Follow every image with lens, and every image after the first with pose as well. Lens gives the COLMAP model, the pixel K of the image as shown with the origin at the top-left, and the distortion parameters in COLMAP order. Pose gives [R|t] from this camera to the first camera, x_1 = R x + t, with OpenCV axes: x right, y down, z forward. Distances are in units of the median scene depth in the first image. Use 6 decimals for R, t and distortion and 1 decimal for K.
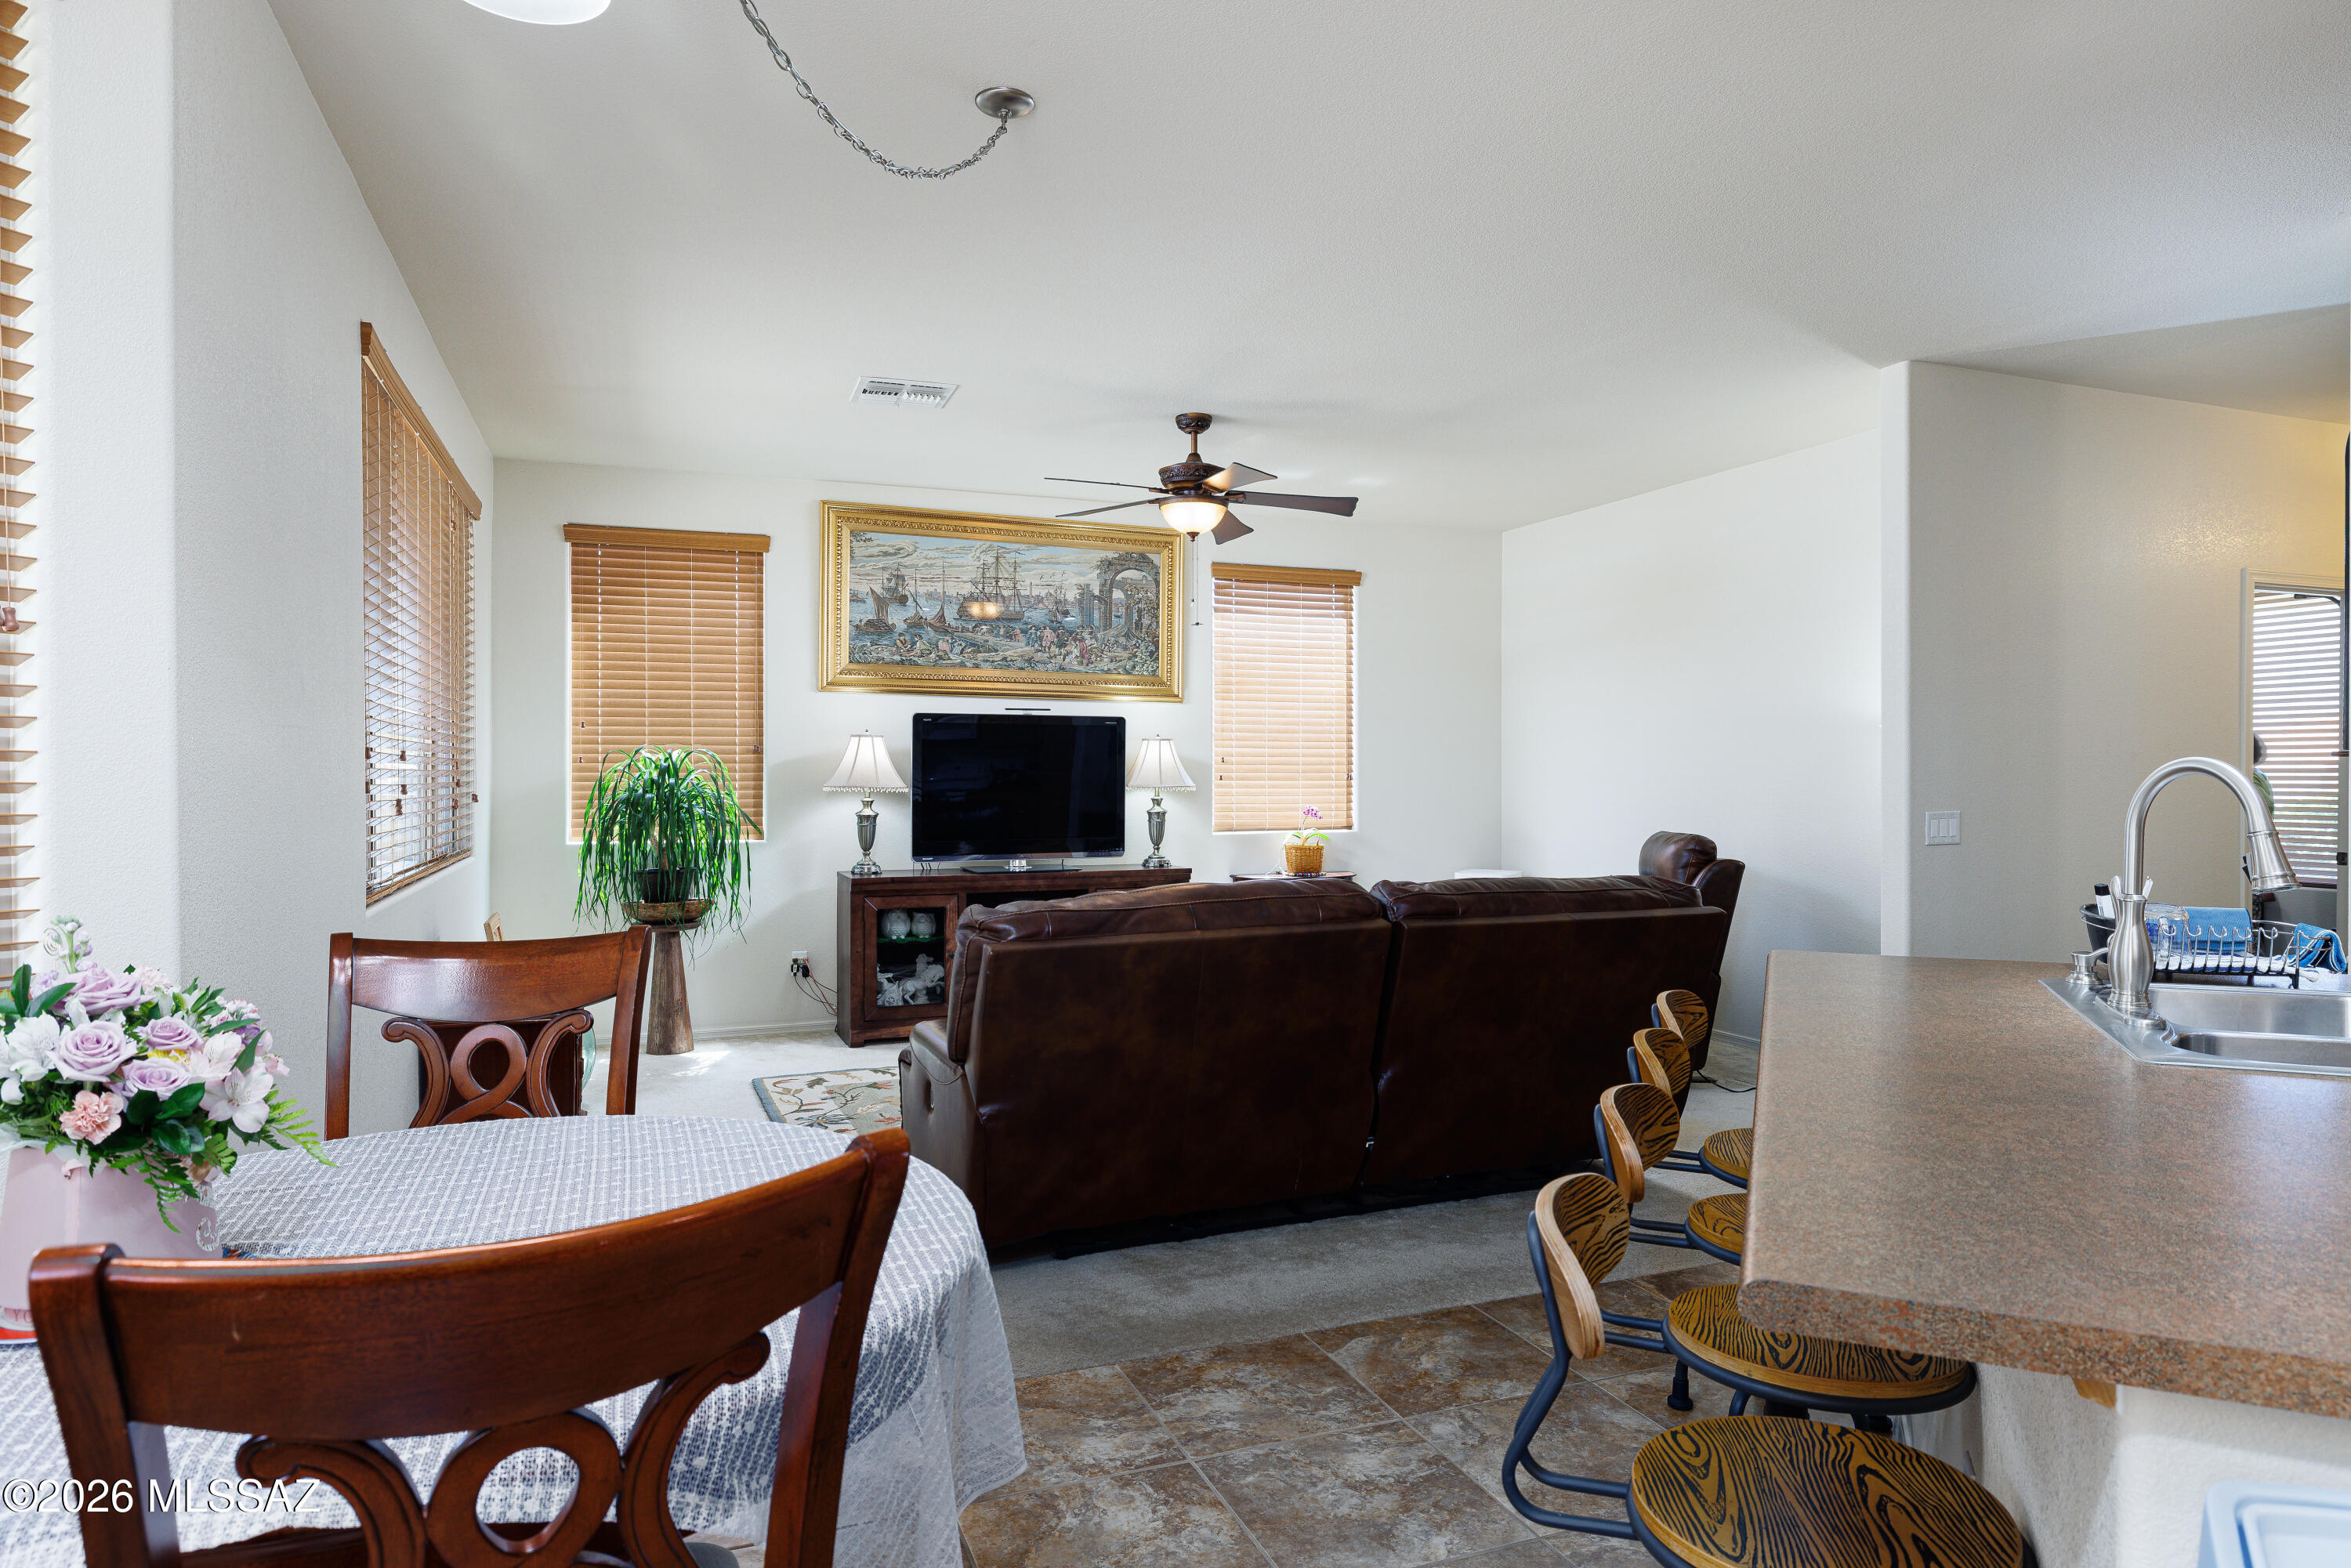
lens RADIAL K [[1390.1, 0, 1165.2], [0, 1390.1, 784.3], [0, 0, 1]] dist [-0.001932, 0.000192]
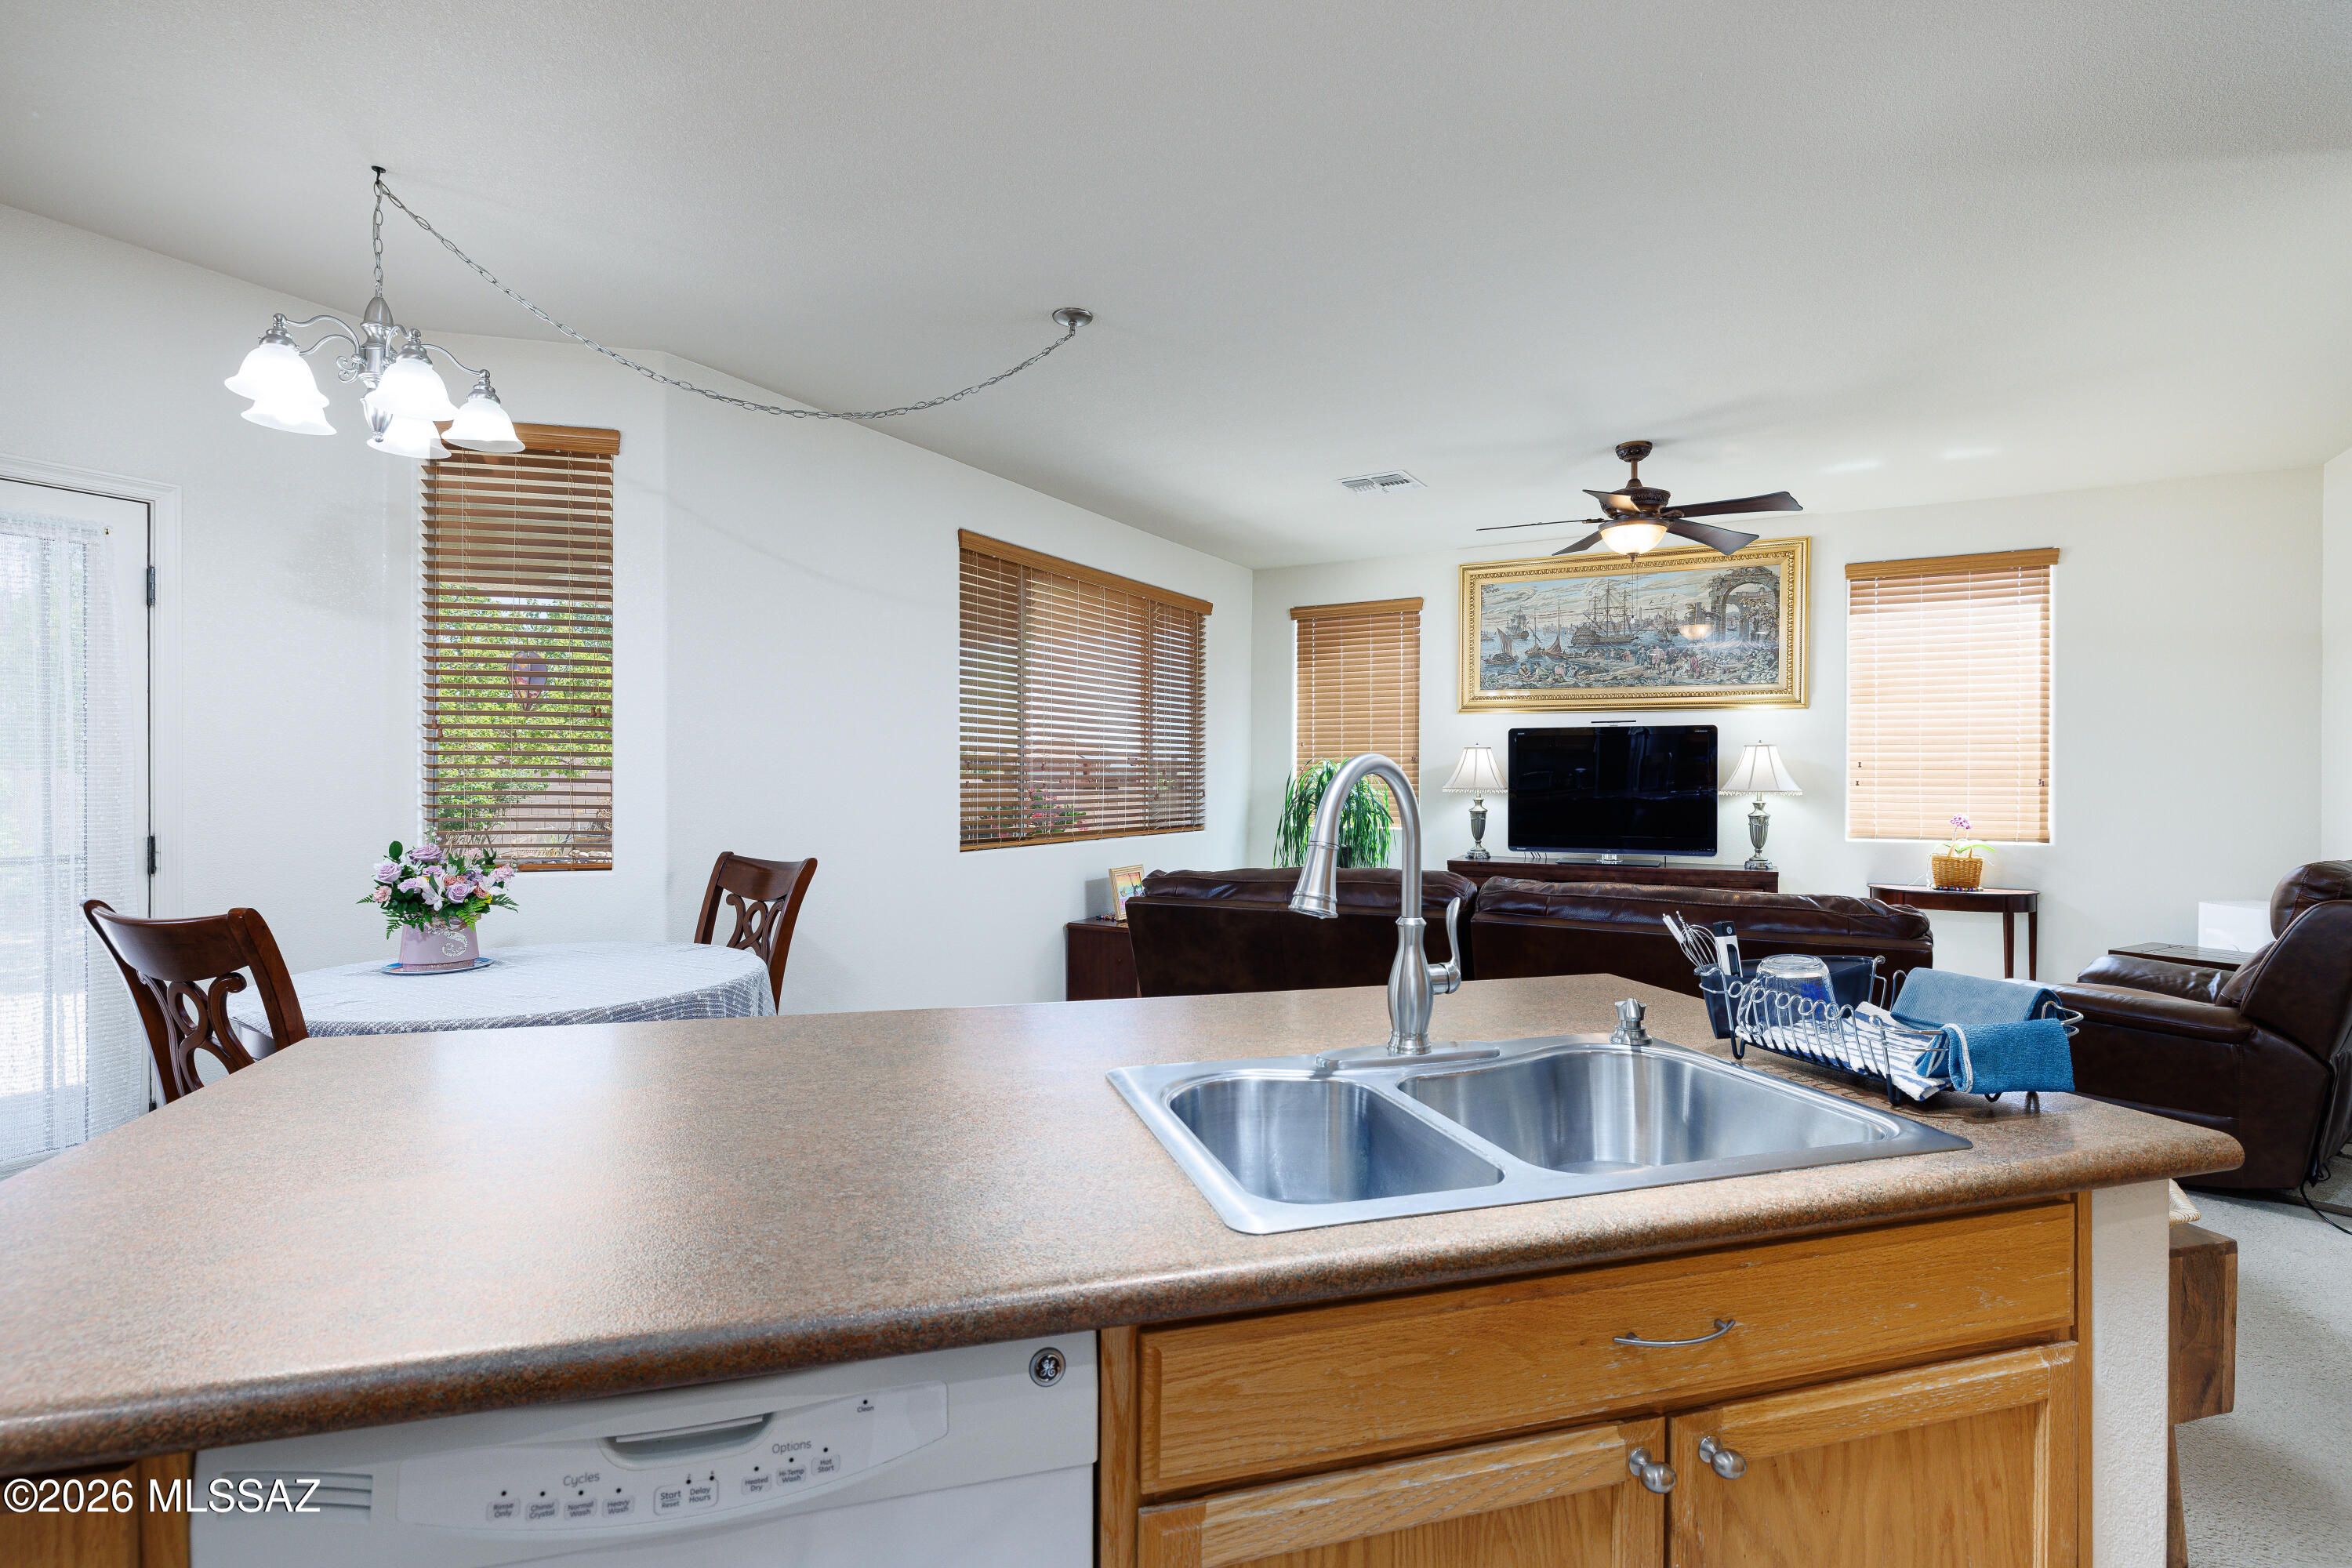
lens RADIAL K [[1159.4, 0, 1266.3], [0, 1159.4, 770.2], [0, 0, 1]] dist [-0.005992, 0.001354]
pose [[0.639669, -0.005394, -0.768632, 0.433350], [-0.008060, 0.999873, -0.013724, 0.000822], [0.768608, 0.014974, 0.639544, 0.175786]]
